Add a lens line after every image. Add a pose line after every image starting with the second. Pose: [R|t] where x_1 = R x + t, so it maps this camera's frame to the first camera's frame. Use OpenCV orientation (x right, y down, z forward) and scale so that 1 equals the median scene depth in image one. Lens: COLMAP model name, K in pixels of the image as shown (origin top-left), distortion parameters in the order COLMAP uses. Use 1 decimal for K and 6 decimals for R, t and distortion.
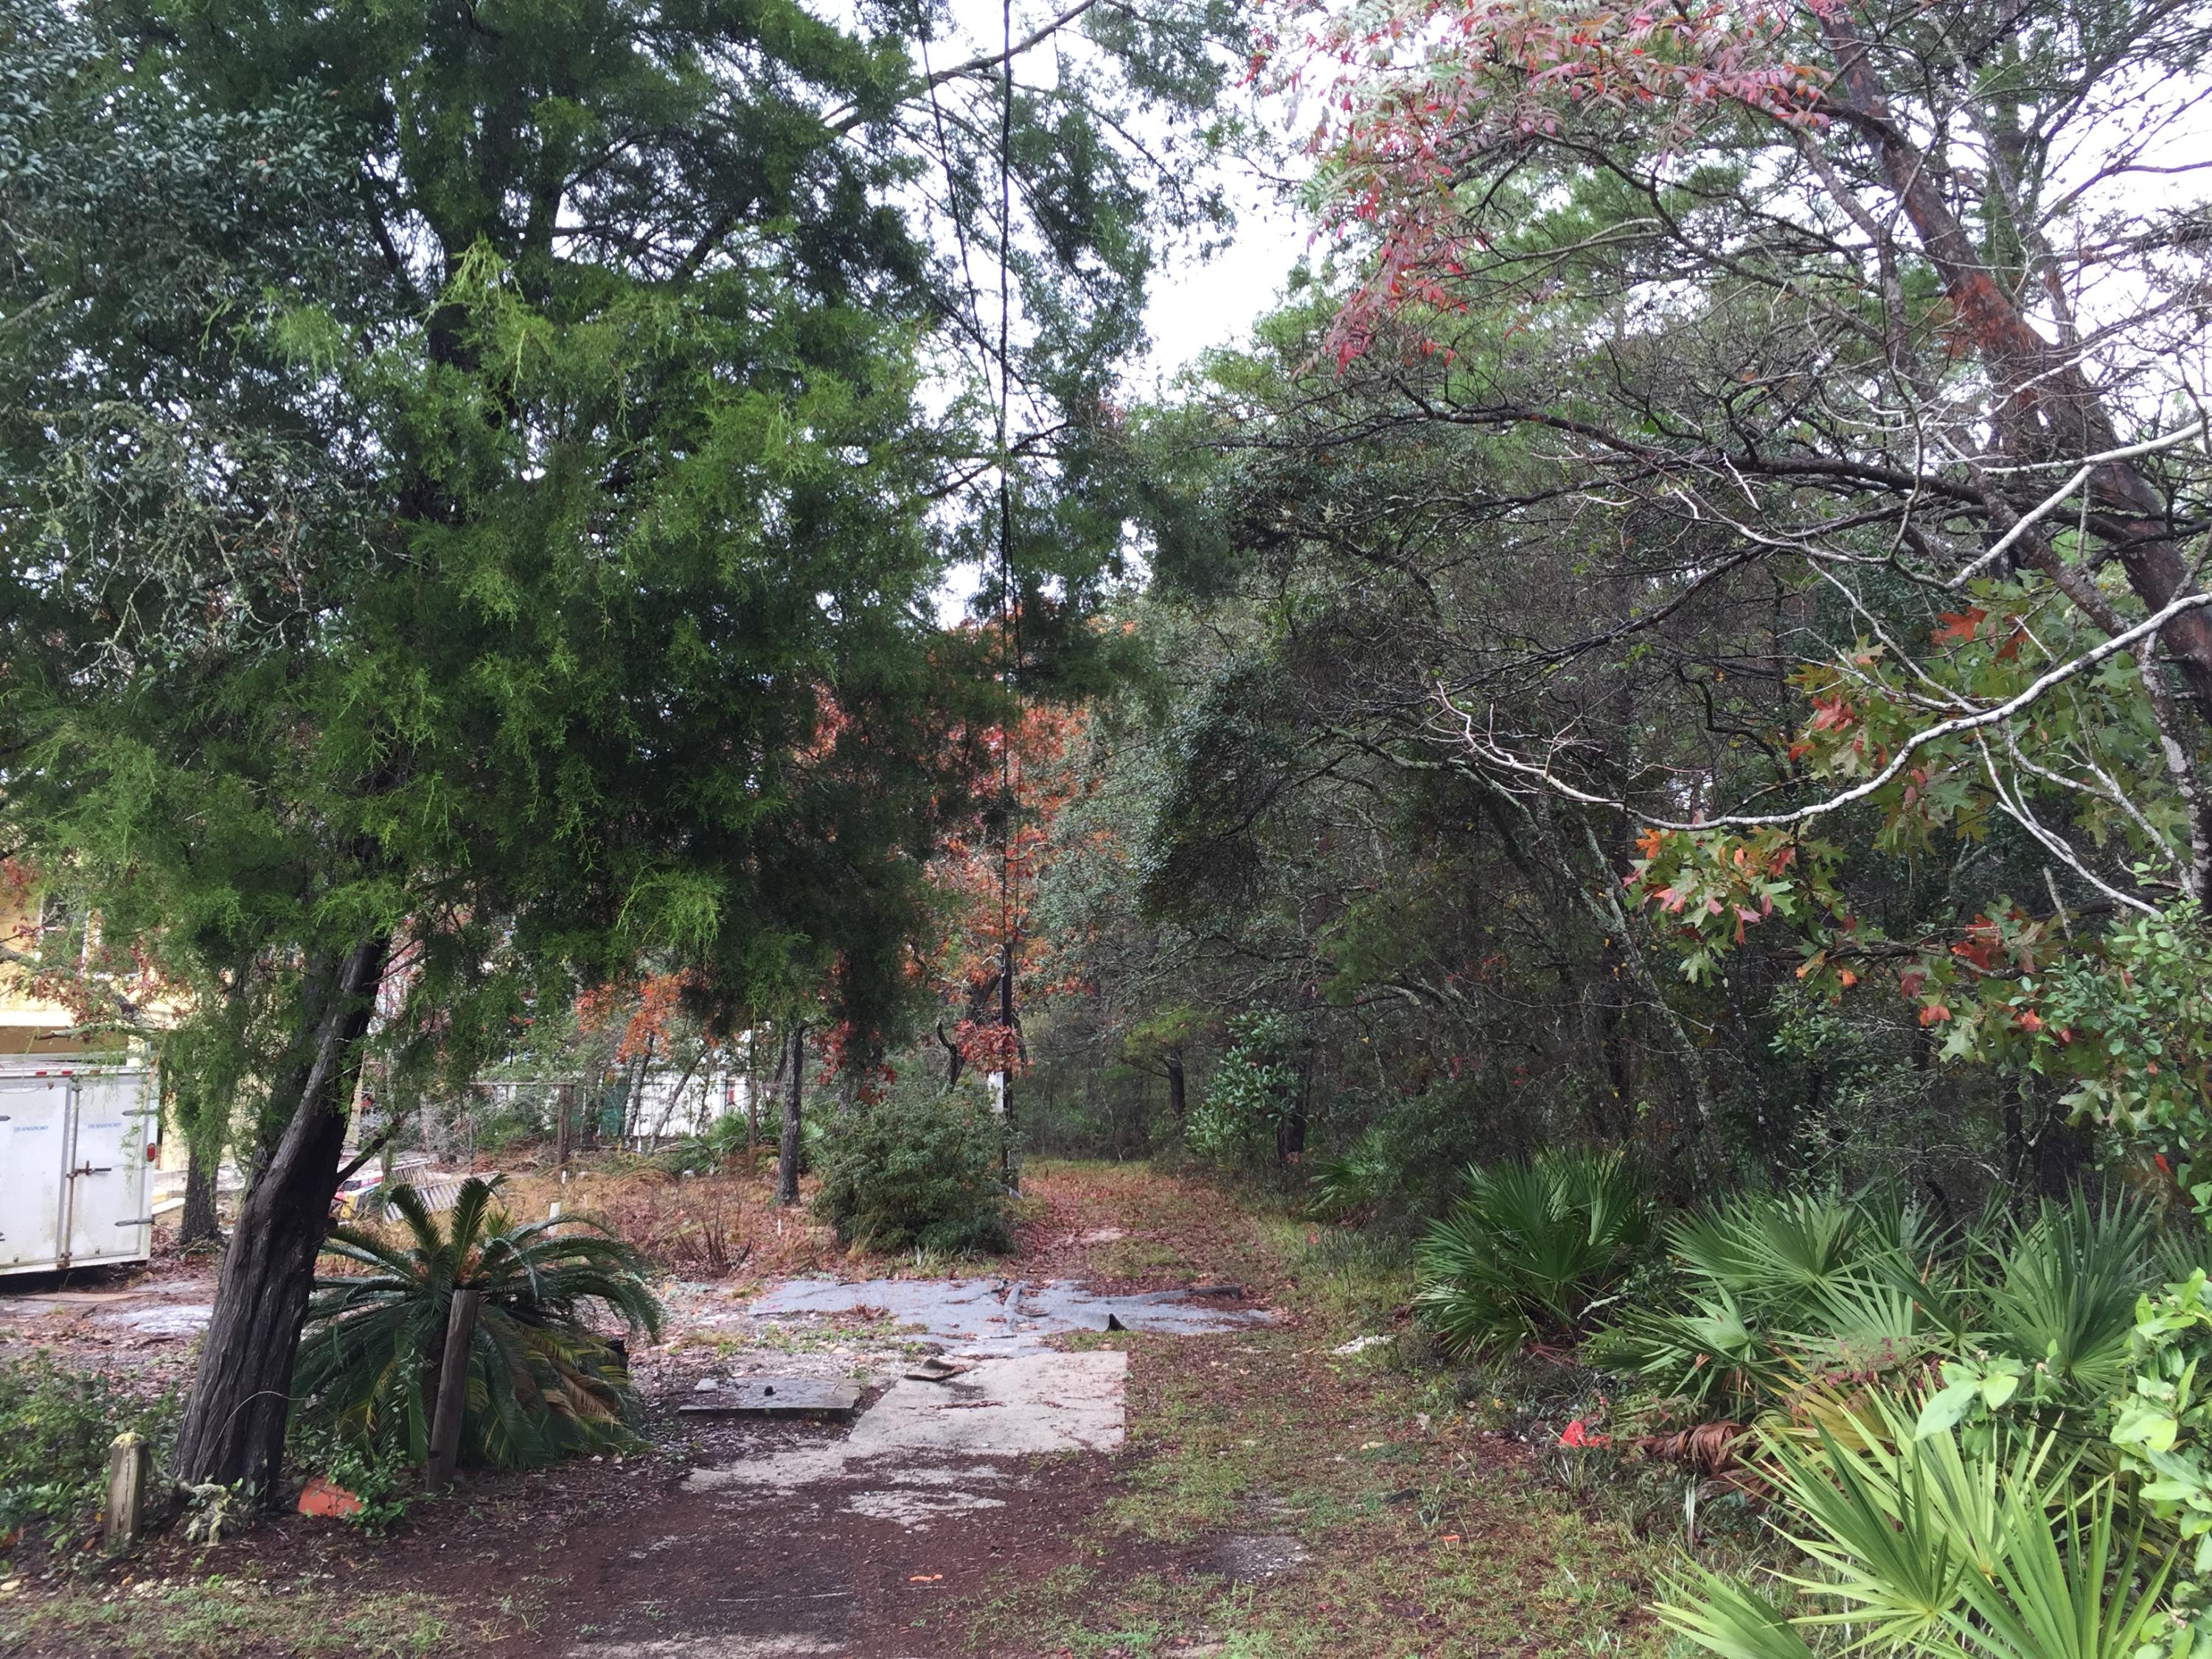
lens RADIAL K [[1883.1, 0, 1095.6], [0, 1883.1, 832.6], [0, 0, 1]] dist [0.050002, -0.032352]
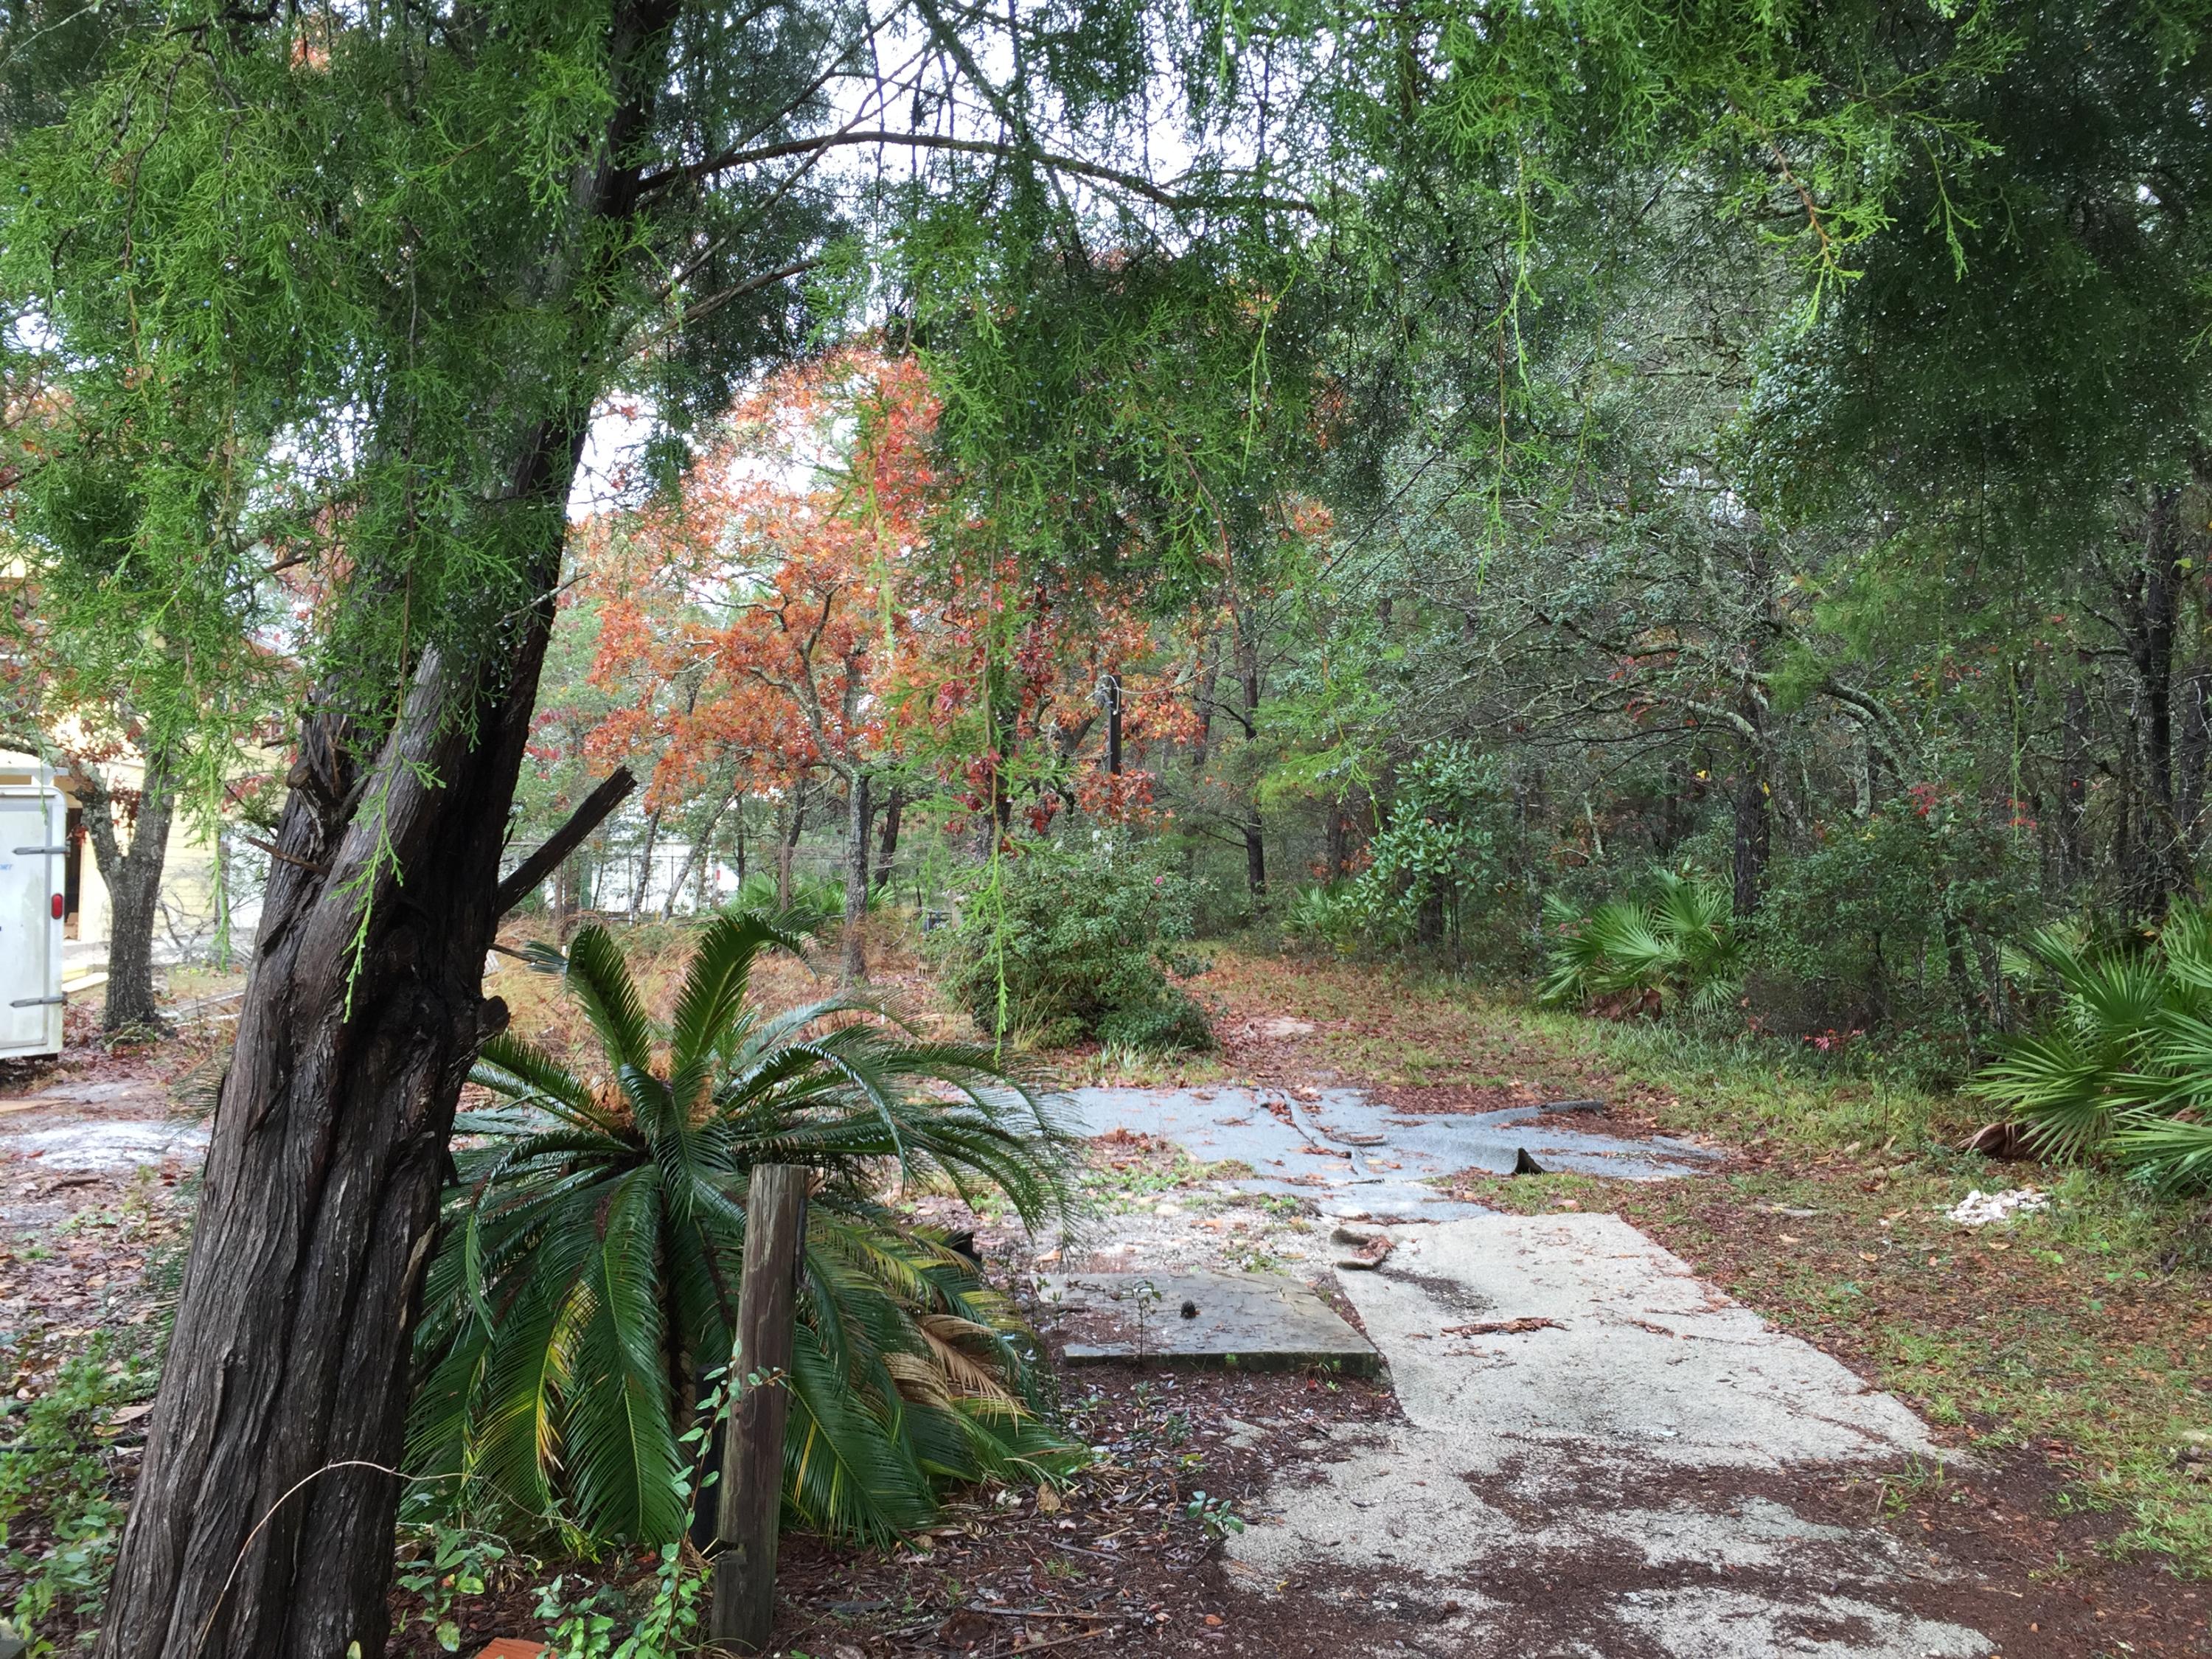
lens RADIAL K [[1883.1, 0, 1113.8], [0, 1883.1, 824.6], [0, 0, 1]] dist [0.050002, -0.032352]
pose [[0.998998, 0.008907, 0.043867, -0.130743], [-0.013549, 0.994199, 0.106698, 0.055580], [-0.042662, -0.107186, 0.993323, 0.274618]]
